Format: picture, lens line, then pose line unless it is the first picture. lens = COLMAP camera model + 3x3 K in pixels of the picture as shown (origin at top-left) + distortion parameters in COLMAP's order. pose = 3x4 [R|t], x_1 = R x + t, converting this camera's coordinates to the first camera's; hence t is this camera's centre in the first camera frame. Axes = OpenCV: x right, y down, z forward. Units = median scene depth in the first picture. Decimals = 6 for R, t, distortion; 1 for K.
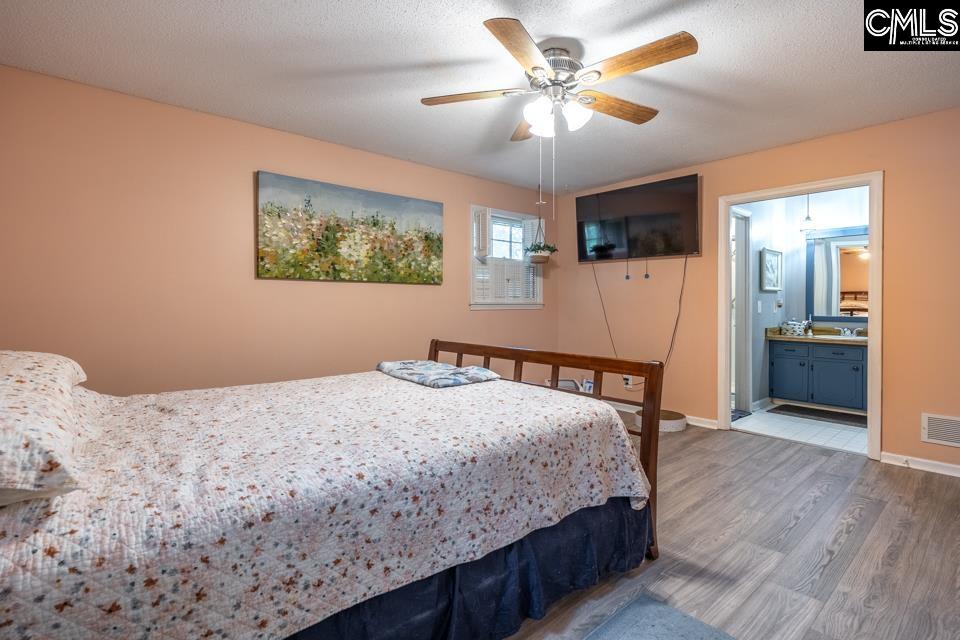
lens RADIAL K [[476.9, 0, 479.4], [0, 476.9, 303.2], [0, 0, 1]] dist [-0.003051, -0.001348]
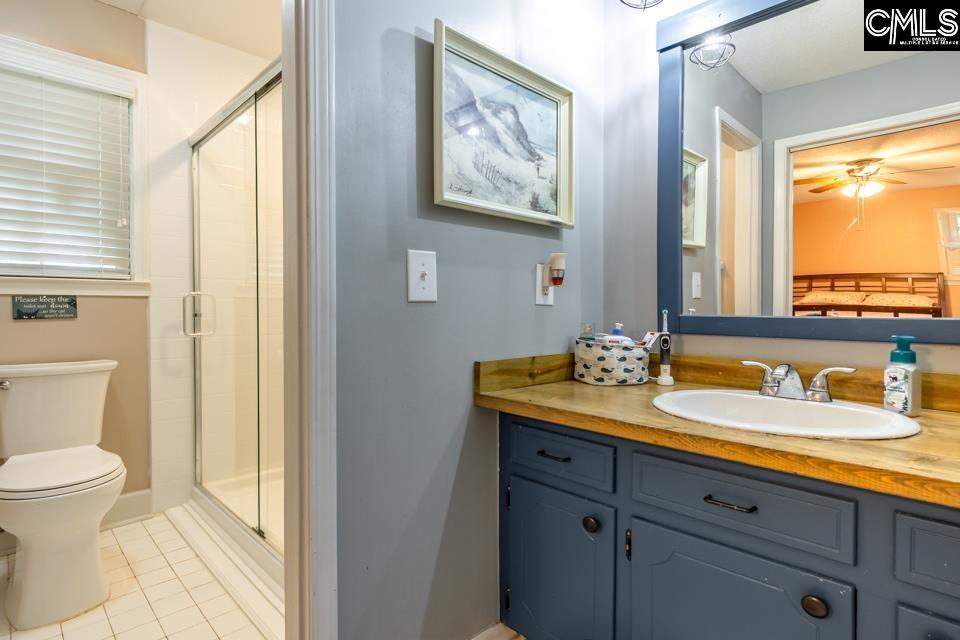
lens RADIAL K [[484.8, 0, 465.9], [0, 484.8, 312.6], [0, 0, 1]] dist [0.001610, -0.000360]
pose [[0.999835, -0.003482, 0.017838, 0.570656], [0.003405, 0.999985, 0.004319, 0.023535], [-0.017853, -0.004258, 0.999832, 0.713808]]
